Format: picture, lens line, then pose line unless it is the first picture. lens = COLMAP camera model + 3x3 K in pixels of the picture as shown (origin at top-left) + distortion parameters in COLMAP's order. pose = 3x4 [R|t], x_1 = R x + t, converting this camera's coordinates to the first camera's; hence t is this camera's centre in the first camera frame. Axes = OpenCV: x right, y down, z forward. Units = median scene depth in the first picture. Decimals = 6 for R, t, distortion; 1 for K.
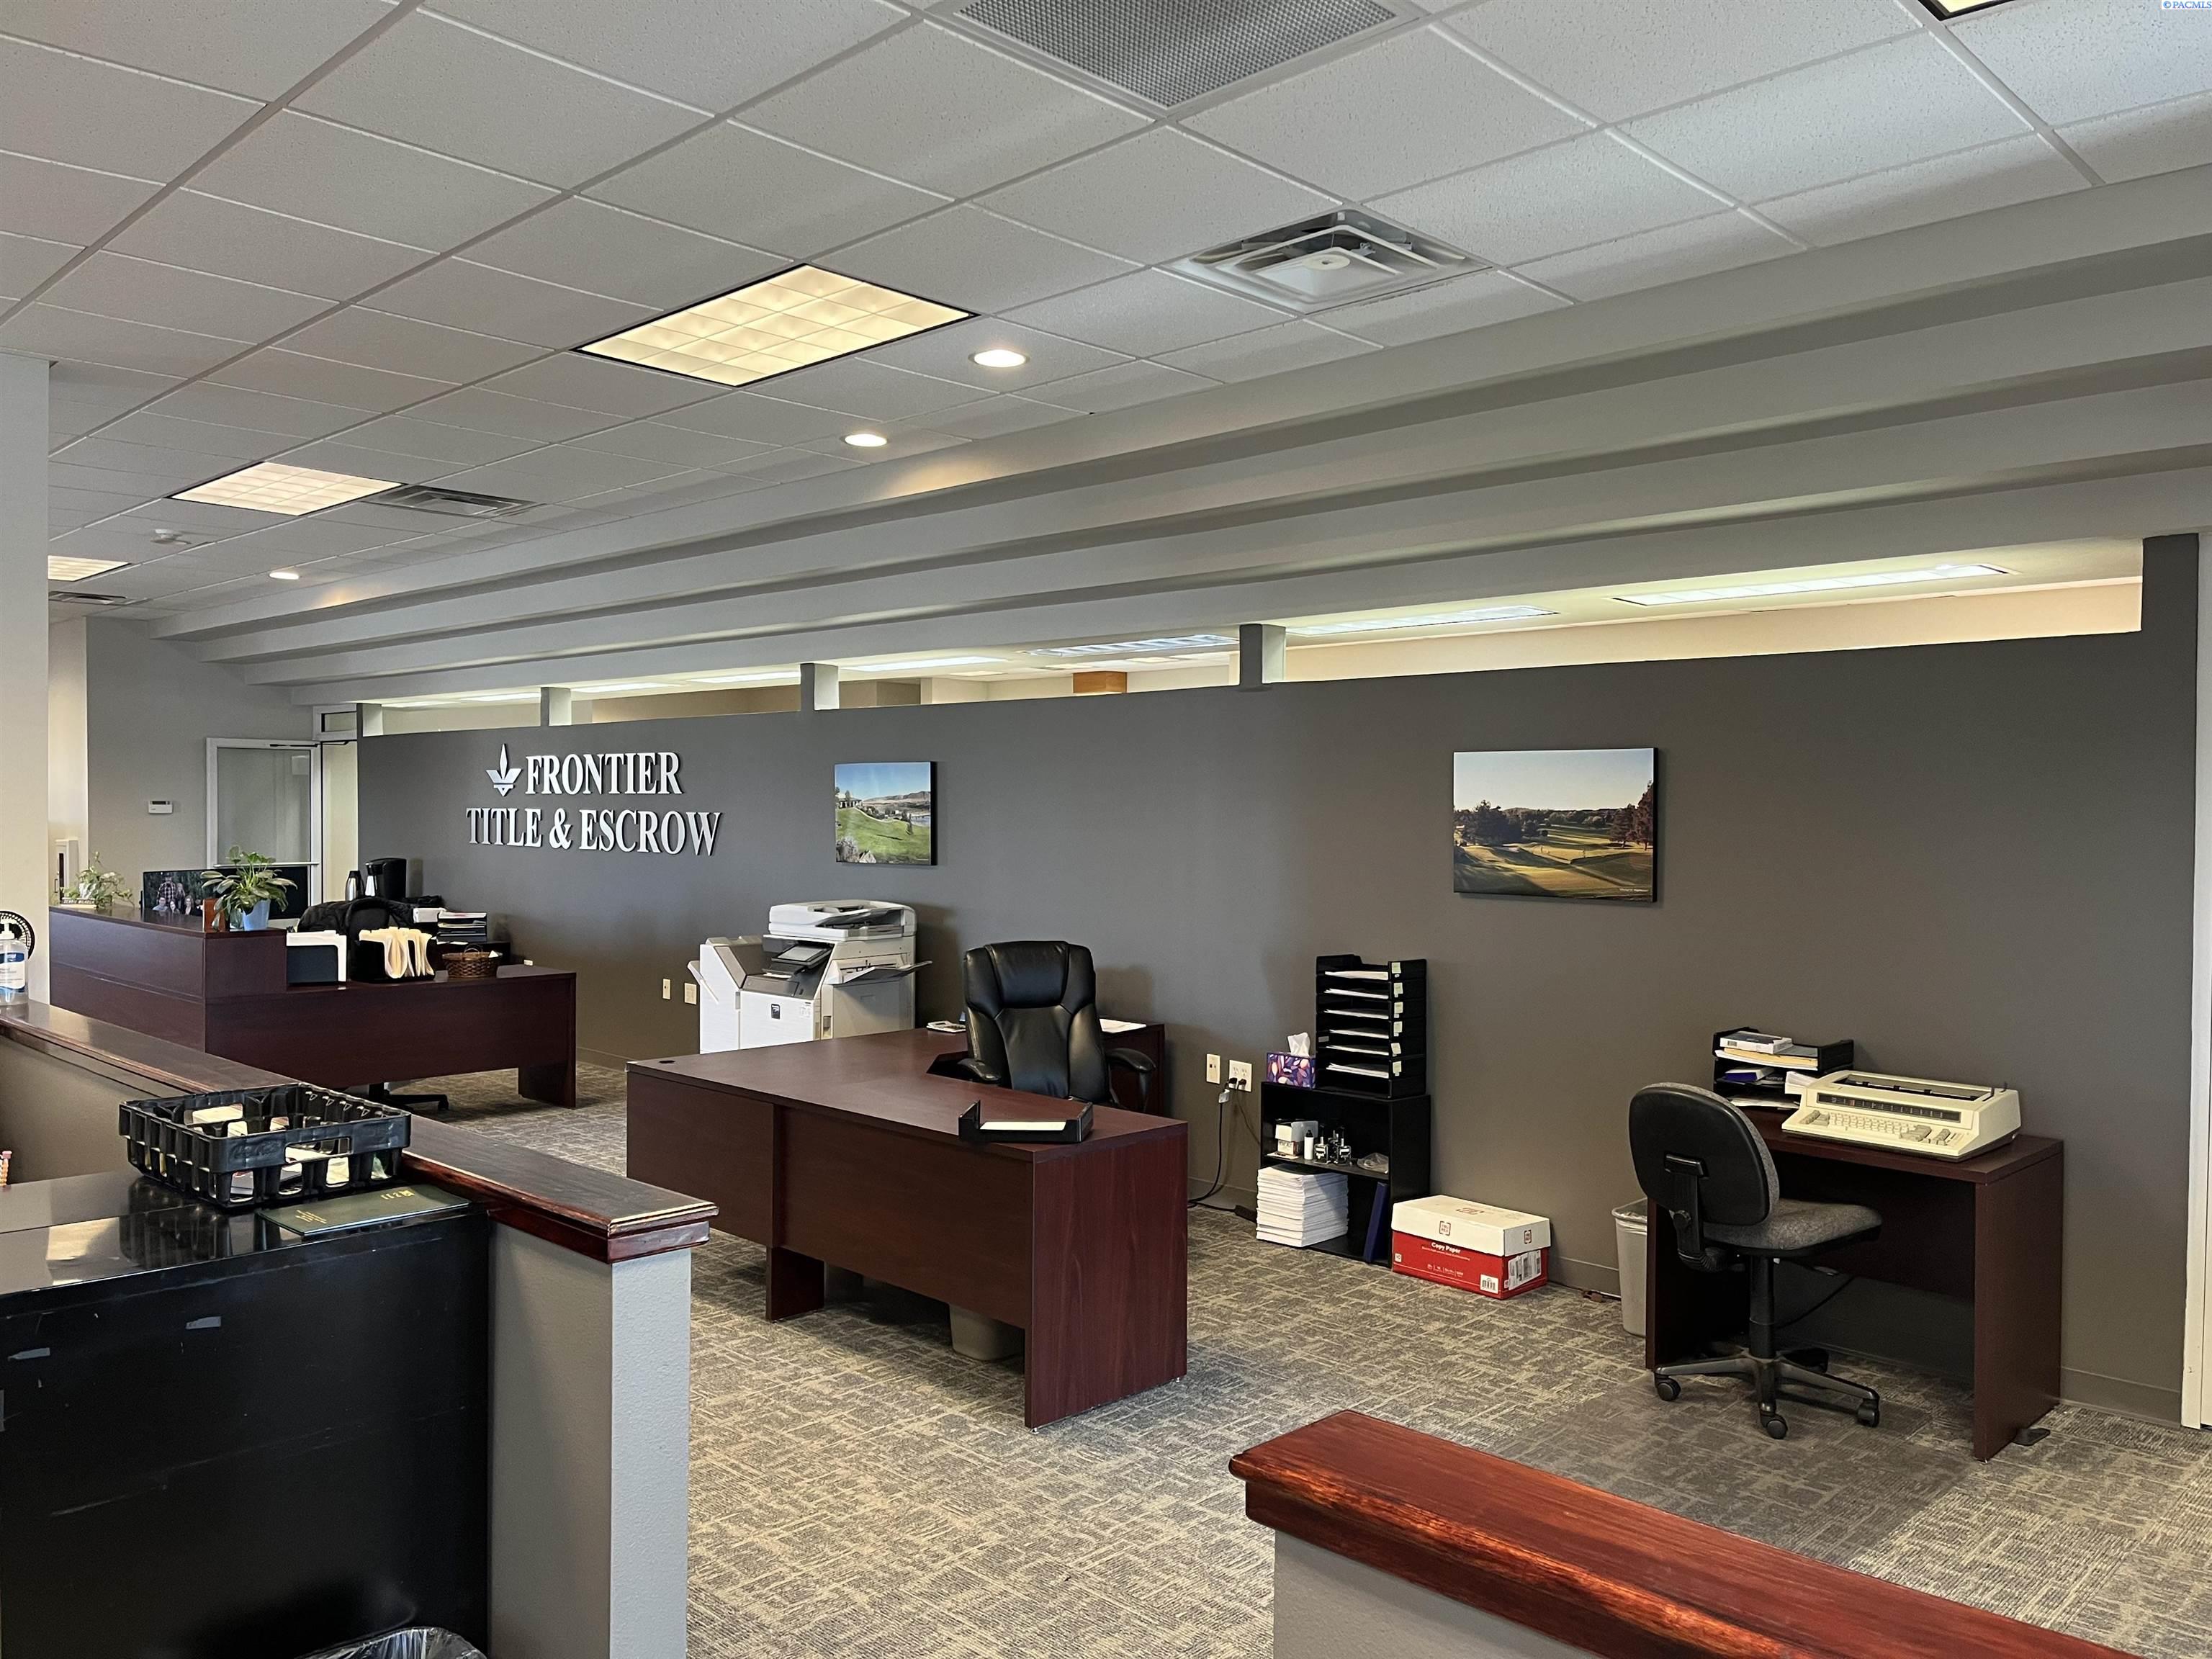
lens RADIAL K [[1672.9, 0, 1106.0], [0, 1672.9, 829.5], [0, 0, 1]] dist [0.069255, -0.002810]
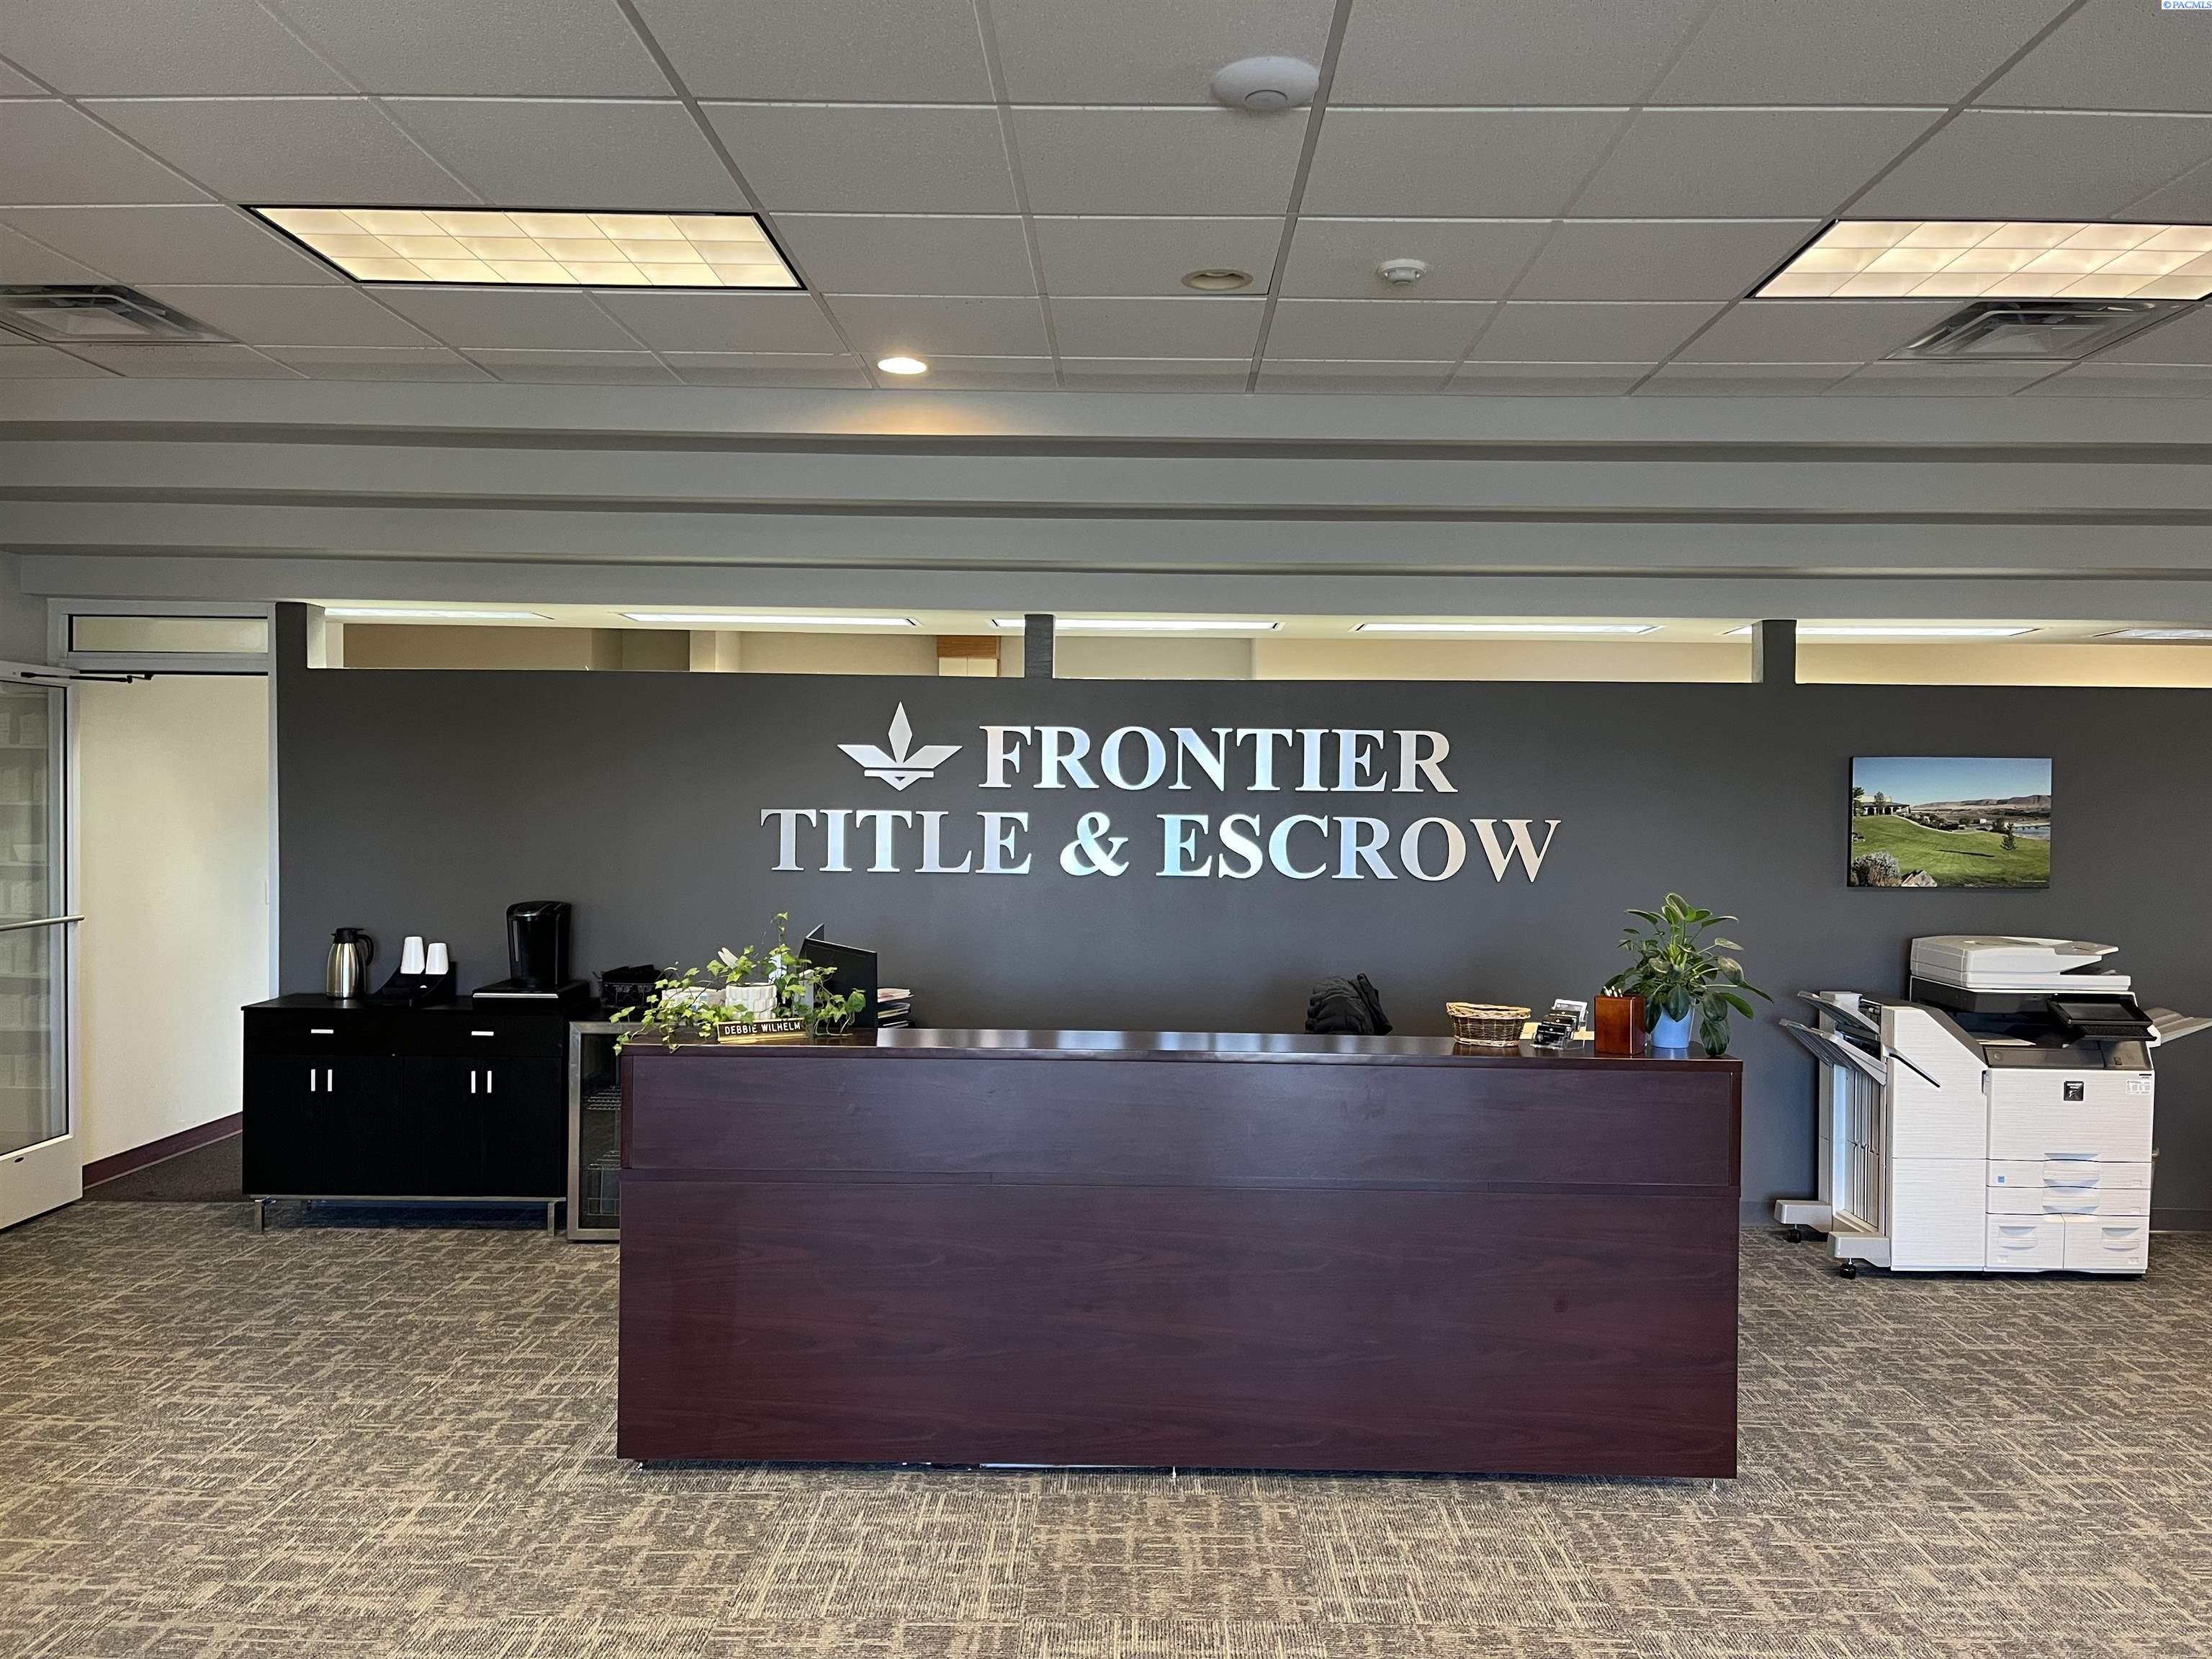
lens RADIAL K [[1602.0, 0, 1106.0], [0, 1602.0, 829.5], [0, 0, 1]] dist [0.113012, -0.148834]
pose [[0.729663, 0.000145, 0.683807, -0.771012], [0.002760, 0.999991, -0.003157, -0.004227], [-0.683801, 0.004191, 0.729656, 0.591591]]
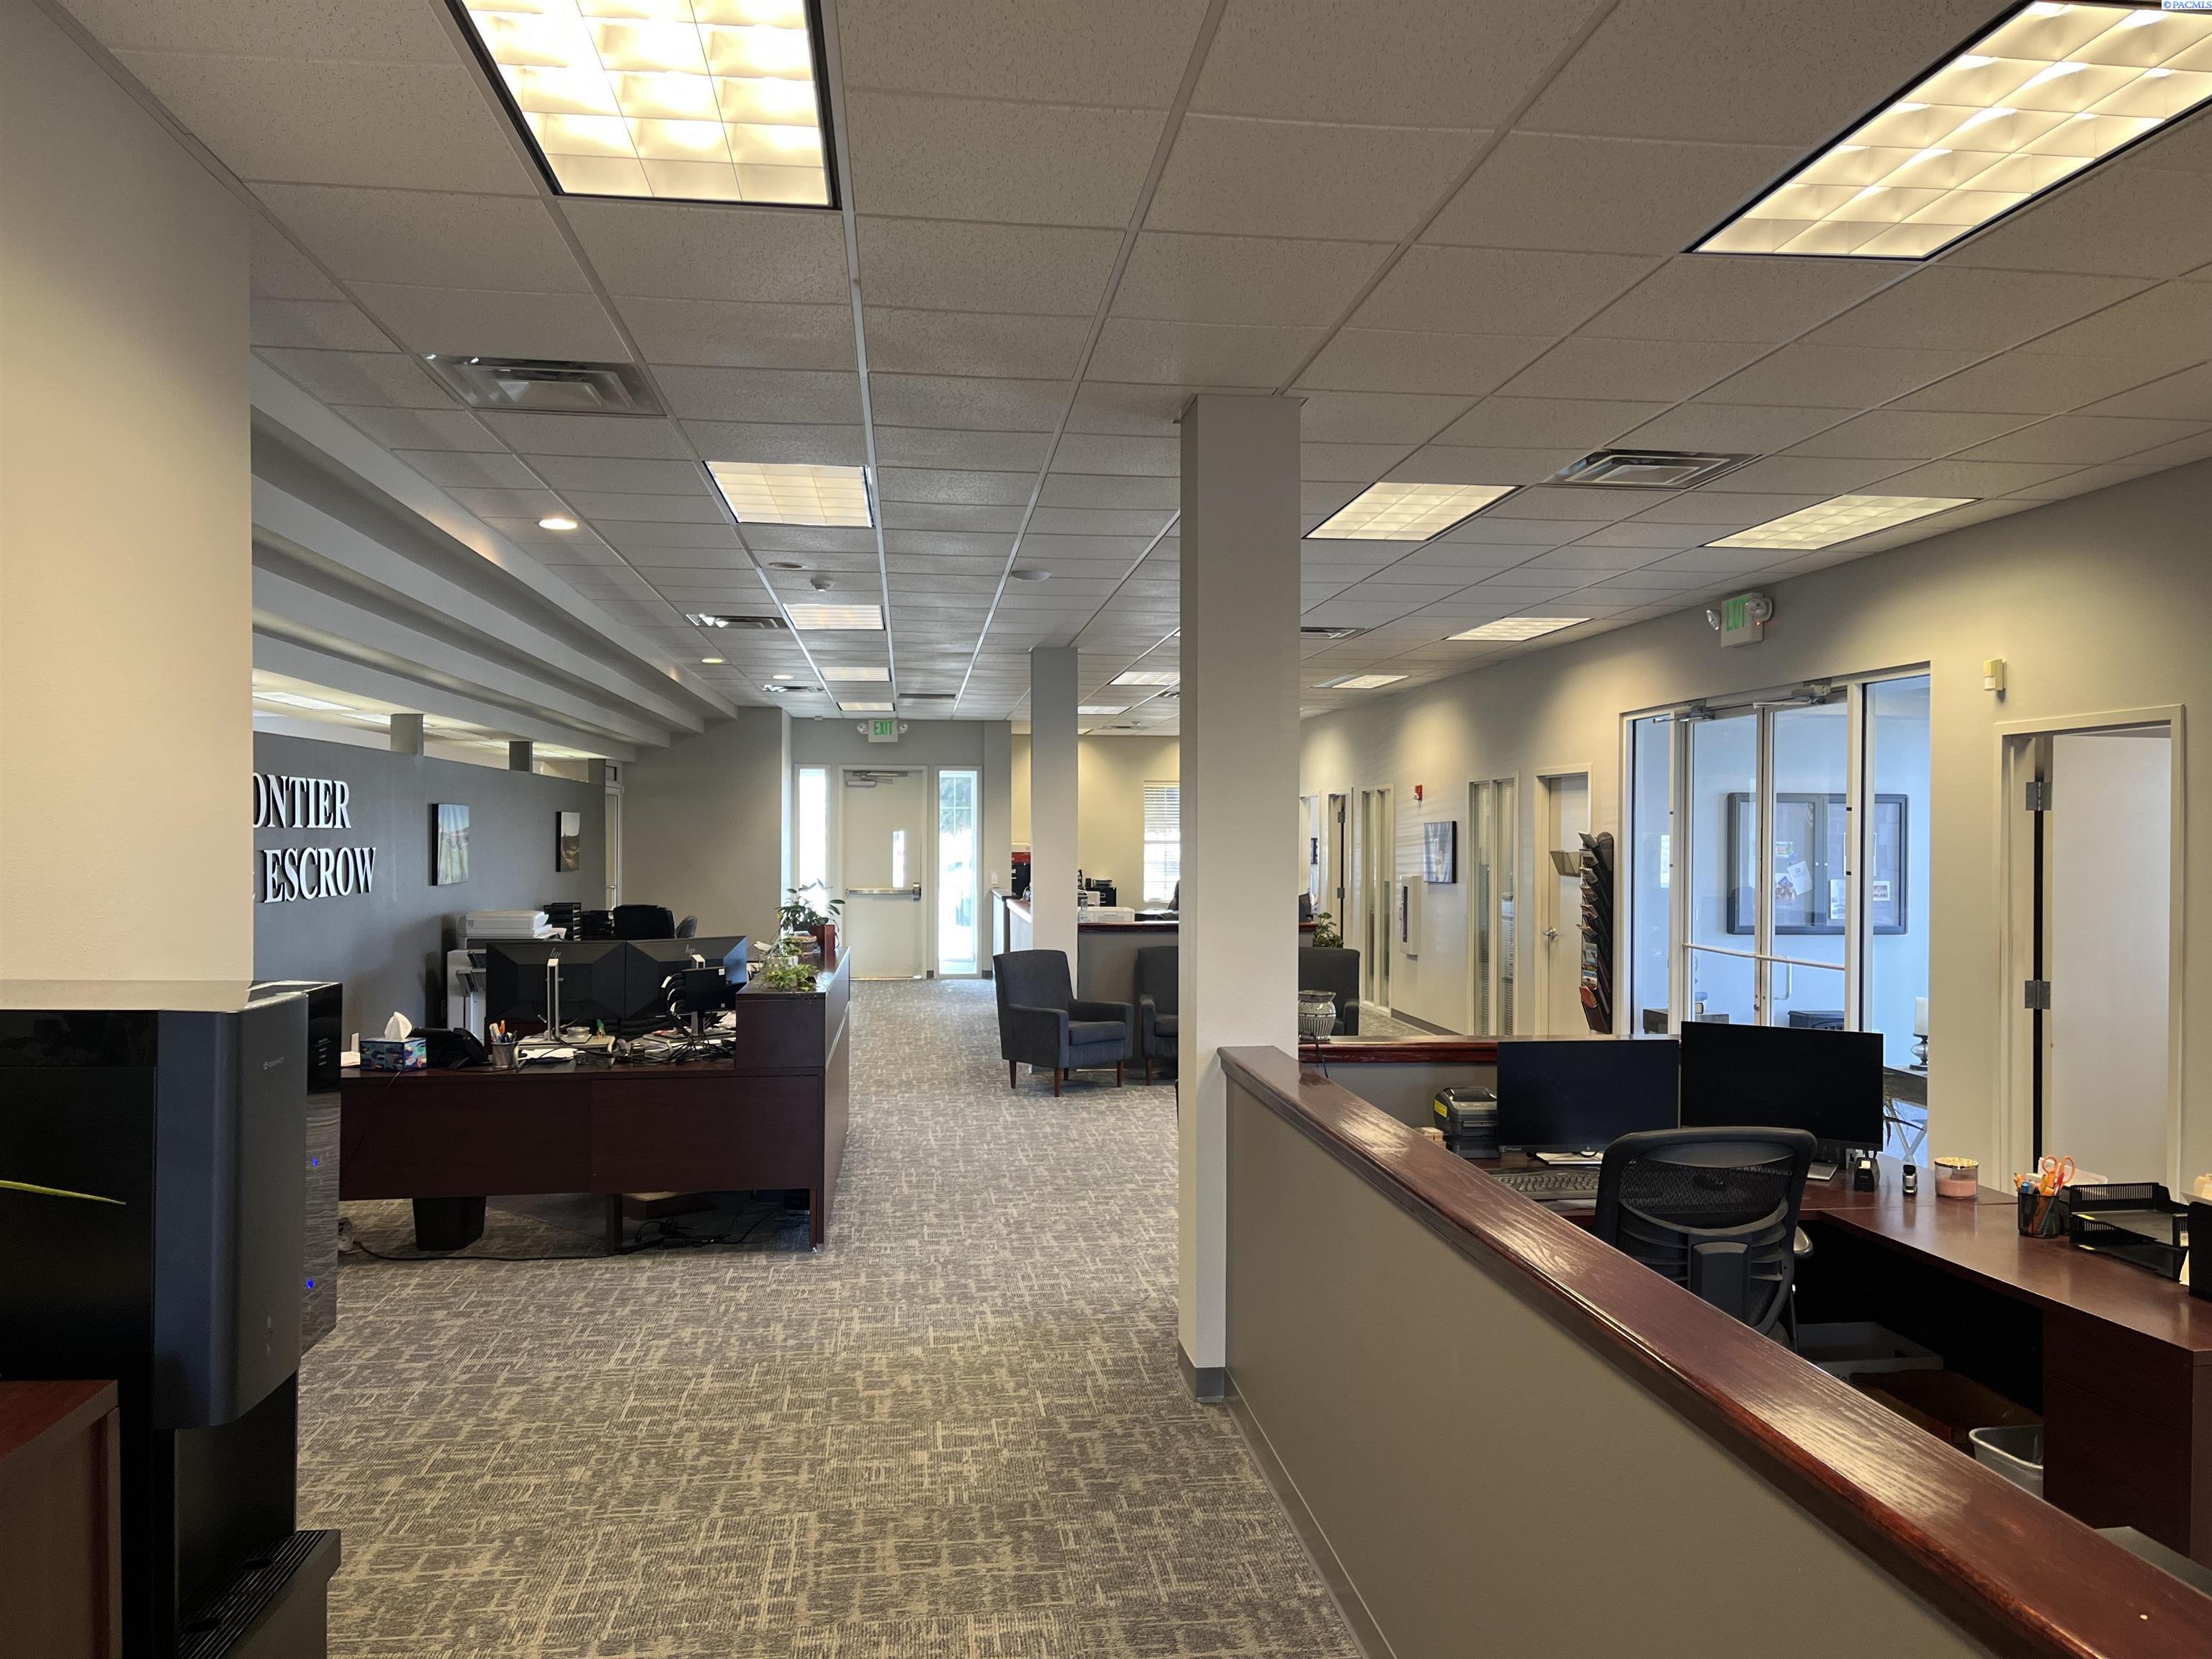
lens RADIAL K [[1672.9, 0, 1106.0], [0, 1672.9, 829.5], [0, 0, 1]] dist [0.069255, -0.002810]
pose [[-0.776882, 0.002684, 0.629640, -1.090750], [0.004783, 0.999987, 0.001639, -0.020028], [-0.629628, 0.004285, -0.776885, 1.389135]]
